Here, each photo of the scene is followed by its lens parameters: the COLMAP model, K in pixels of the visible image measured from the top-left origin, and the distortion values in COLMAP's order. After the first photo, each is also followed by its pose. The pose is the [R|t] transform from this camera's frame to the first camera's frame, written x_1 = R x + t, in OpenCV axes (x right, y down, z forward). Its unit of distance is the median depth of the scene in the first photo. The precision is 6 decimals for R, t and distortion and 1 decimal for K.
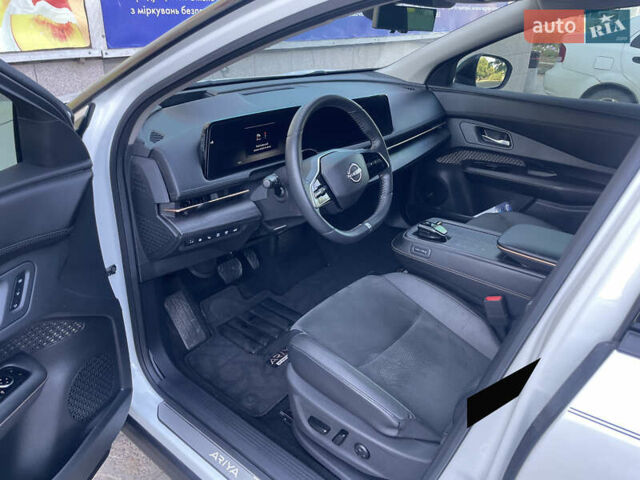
lens RADIAL K [[485.5, 0, 320.0], [0, 485.5, 240.0], [0, 0, 1]] dist [0.063171, -0.088352]
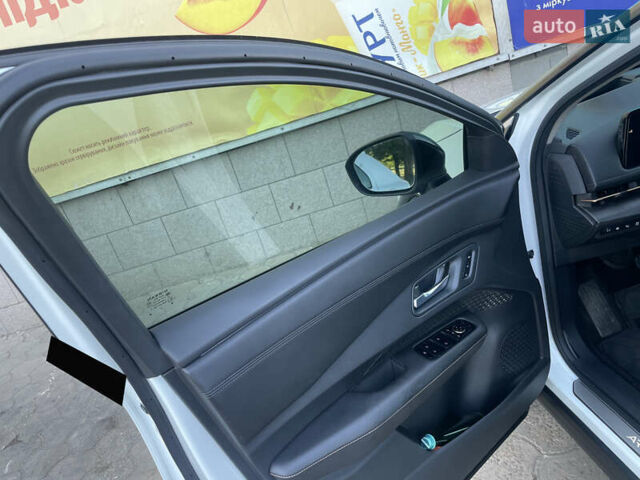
lens RADIAL K [[497.3, 0, 319.9], [0, 497.3, 229.7], [0, 0, 1]] dist [0.071049, -0.103393]
pose [[0.727166, 0.002868, -0.686456, 0.024890], [-0.007503, 0.999965, -0.003770, 0.011244], [0.686421, 0.007892, 0.727162, -0.197775]]
